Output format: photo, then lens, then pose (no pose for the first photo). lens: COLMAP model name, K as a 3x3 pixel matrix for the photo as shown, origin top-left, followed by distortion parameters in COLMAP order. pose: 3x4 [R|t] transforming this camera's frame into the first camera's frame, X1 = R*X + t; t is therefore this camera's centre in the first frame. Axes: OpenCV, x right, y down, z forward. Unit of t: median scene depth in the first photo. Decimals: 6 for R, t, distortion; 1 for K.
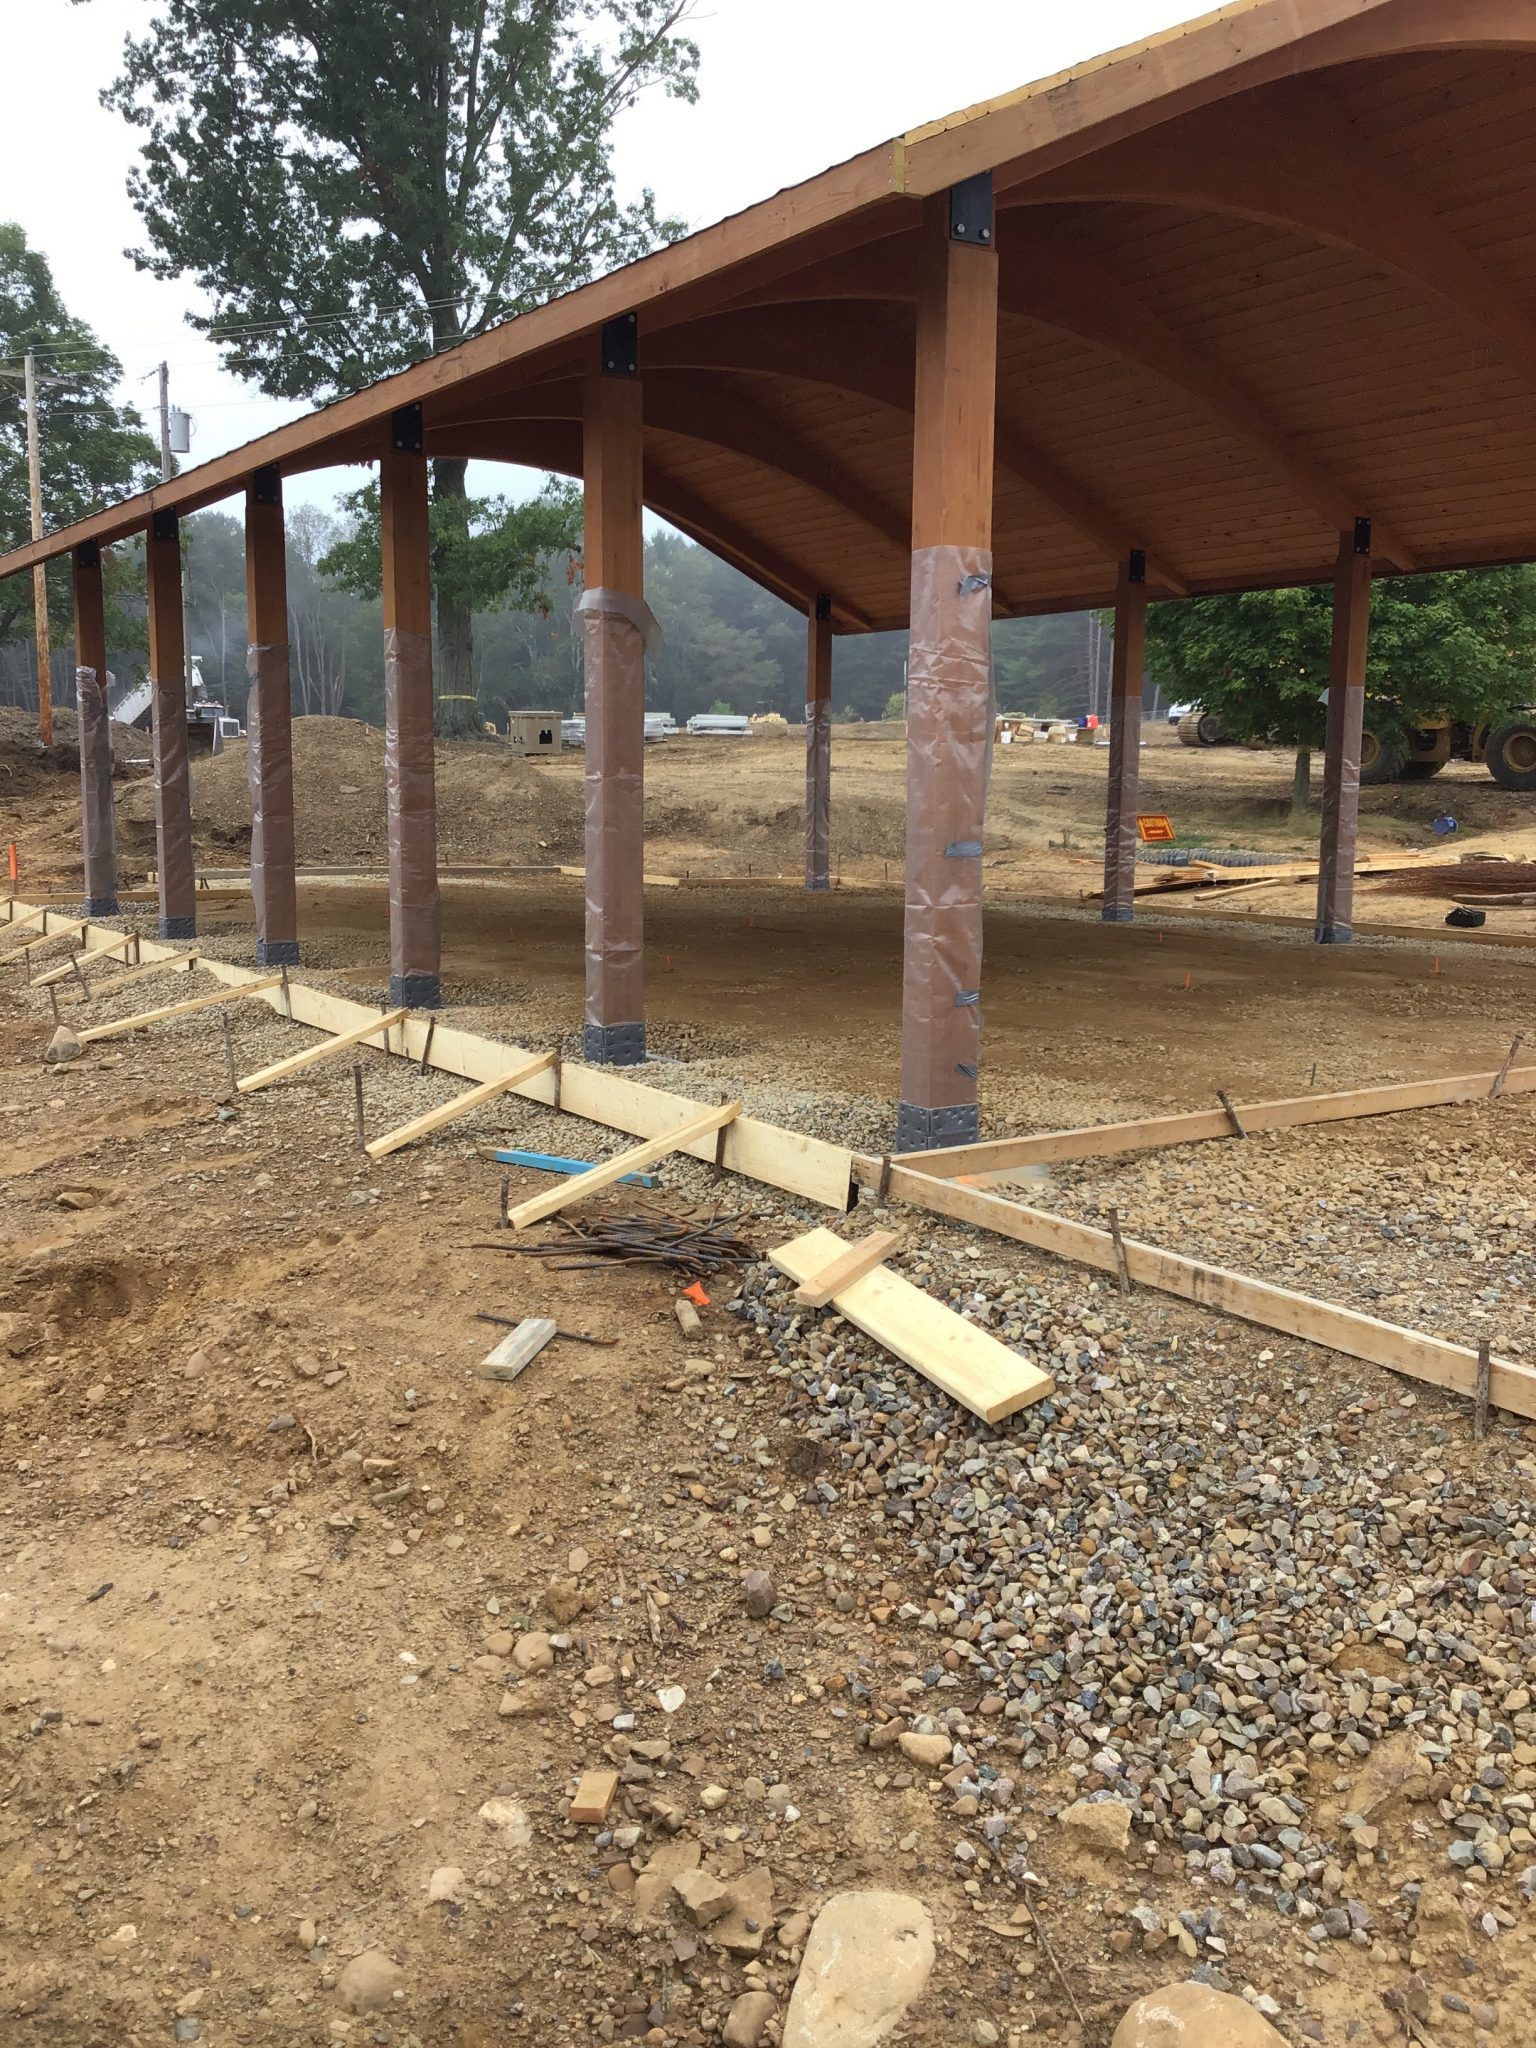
lens RADIAL K [[1830.2, 0, 777.2], [0, 1830.2, 1027.7], [0, 0, 1]] dist [0.105434, -0.255068]
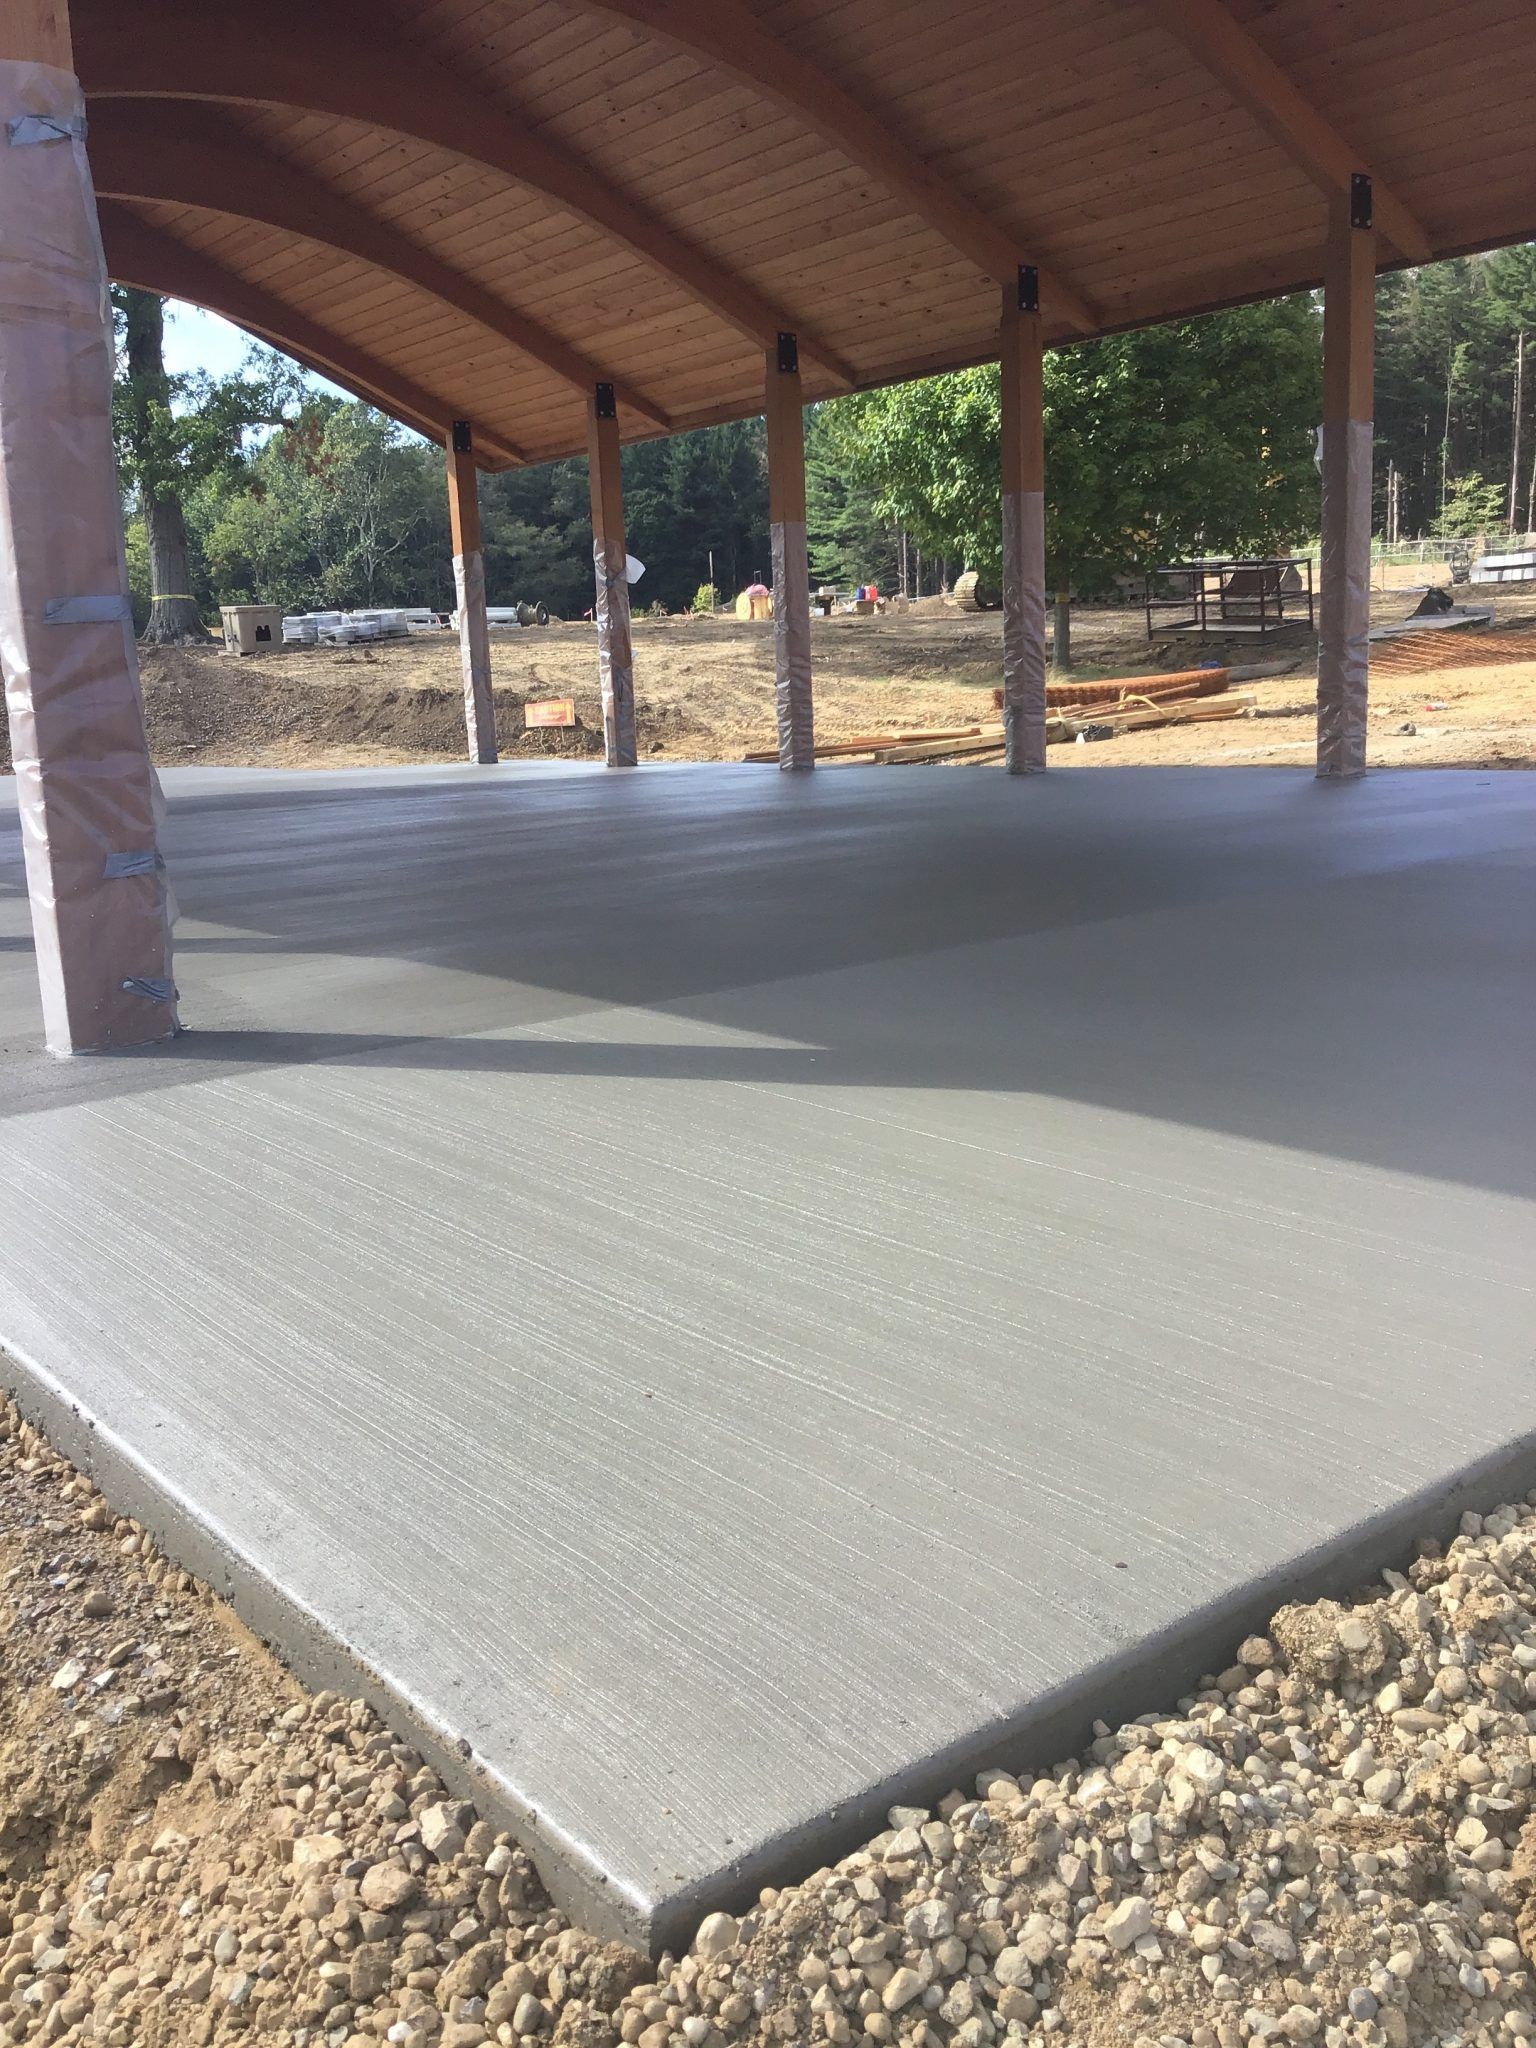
lens RADIAL K [[1830.2, 0, 777.2], [0, 1830.2, 1027.7], [0, 0, 1]] dist [0.105434, -0.255068]
pose [[0.994793, -0.068547, 0.075420, 0.180661], [0.064667, 0.996512, 0.052741, 0.015624], [-0.078772, -0.047589, 0.995756, 0.262362]]
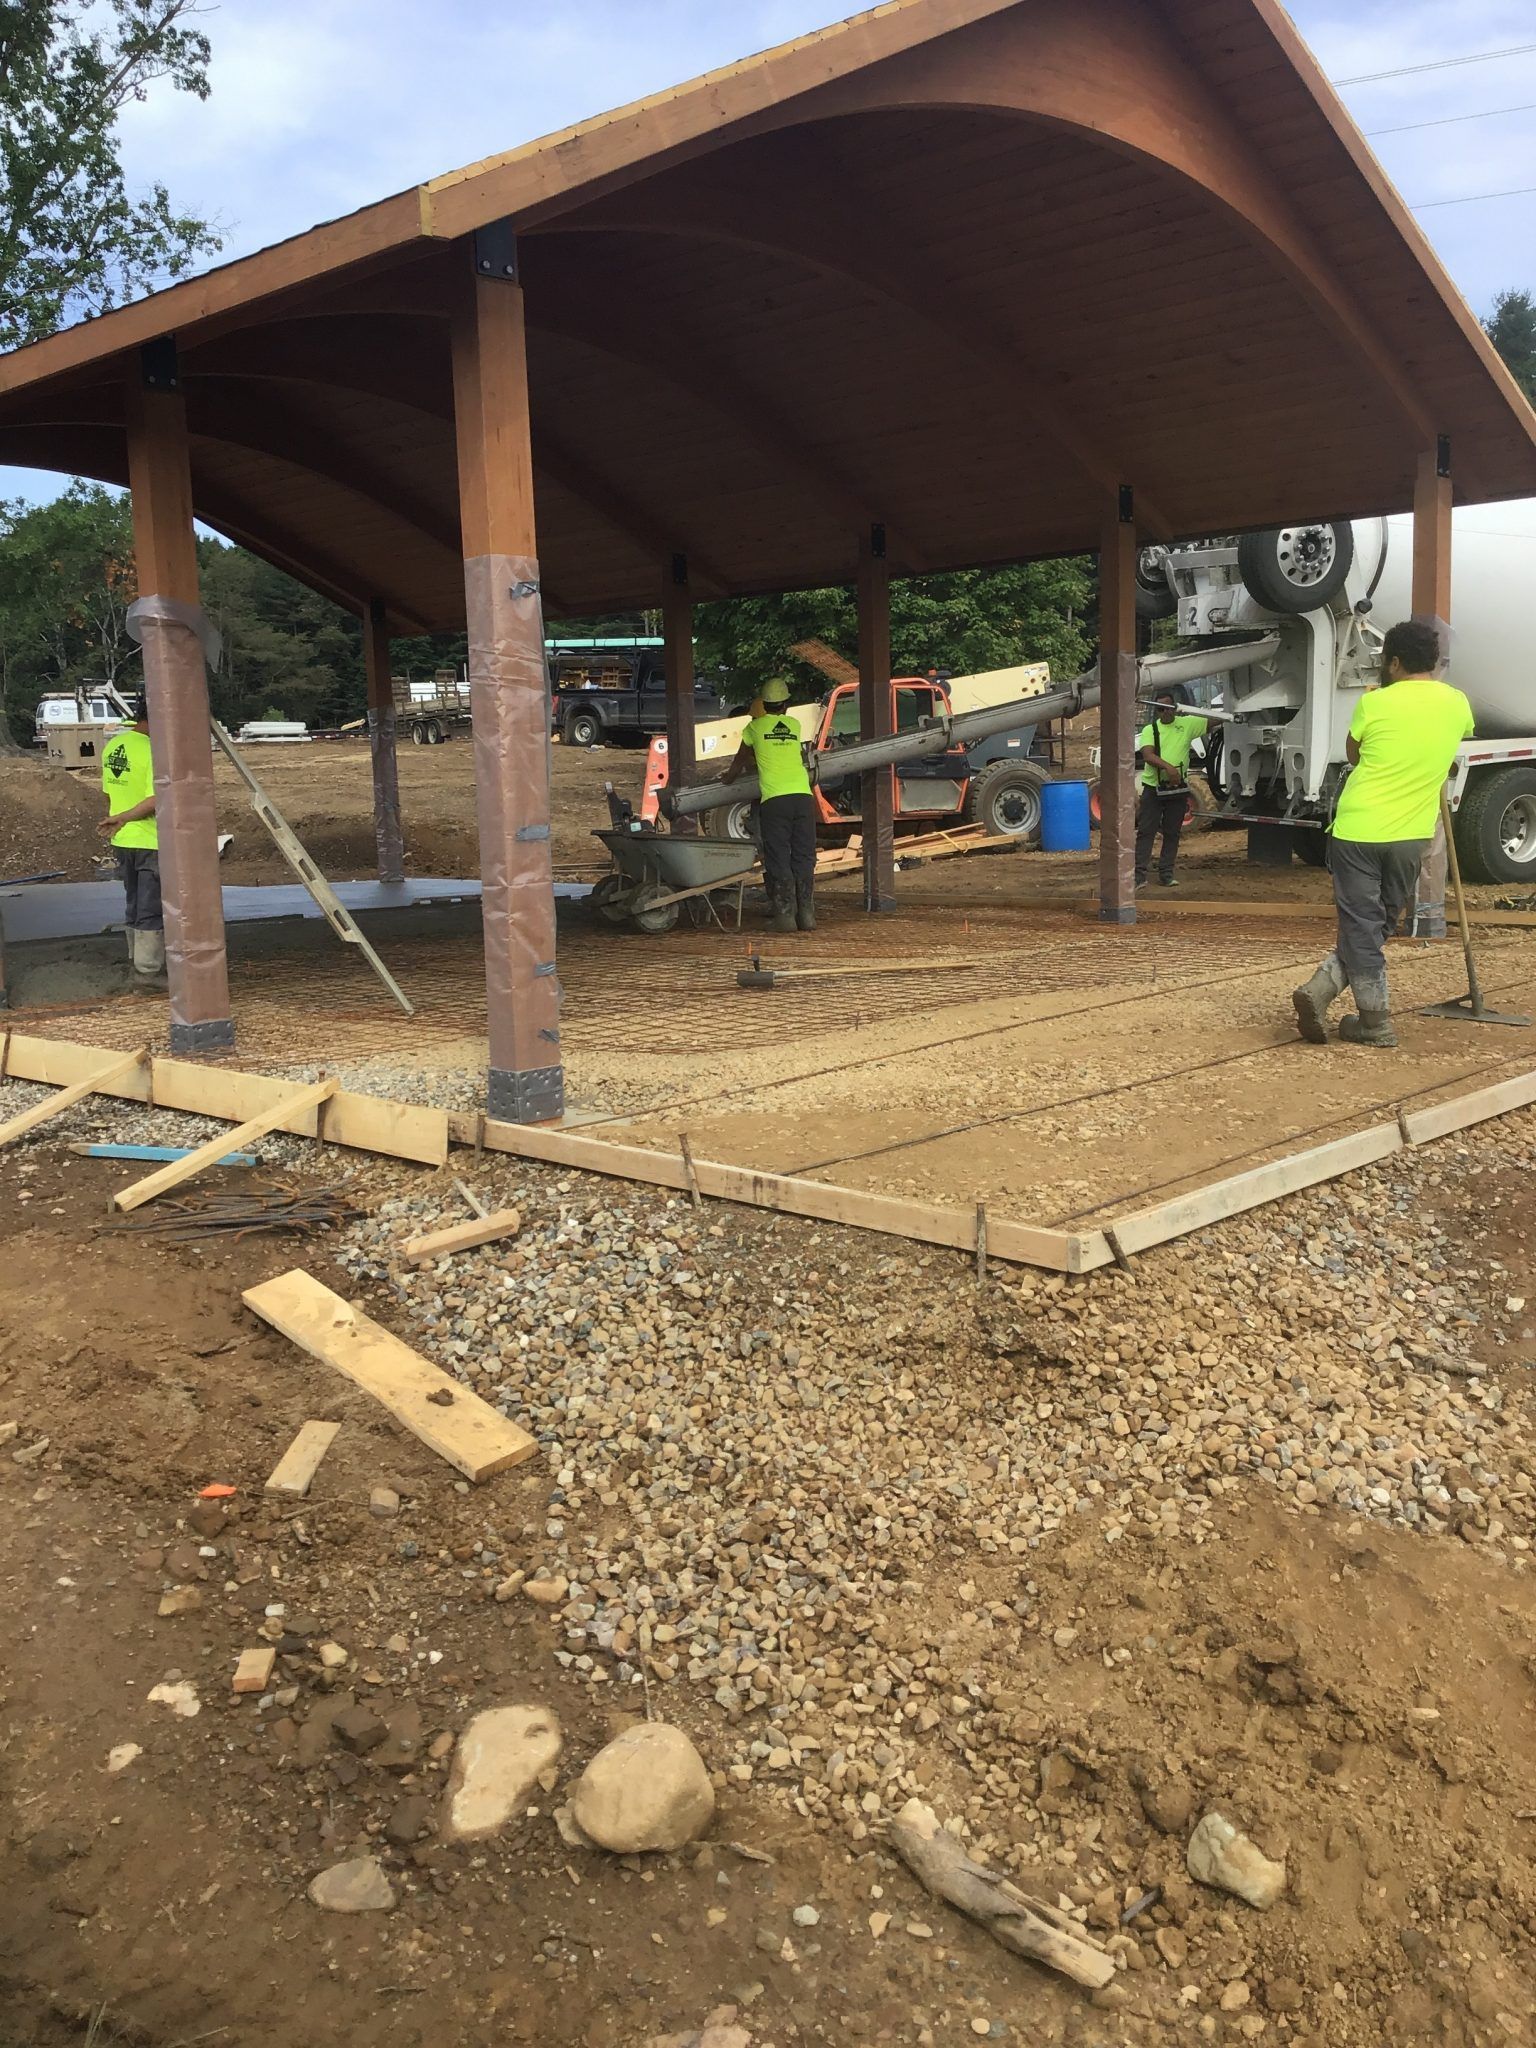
lens RADIAL K [[1818.4, 0, 775.7], [0, 1818.4, 1014.3], [0, 0, 1]] dist [0.124463, -0.242447]
pose [[0.972421, -0.067169, 0.223353, -0.005061], [0.068613, 0.997643, 0.001298, 0.013190], [-0.222914, 0.014063, 0.974737, -0.061867]]
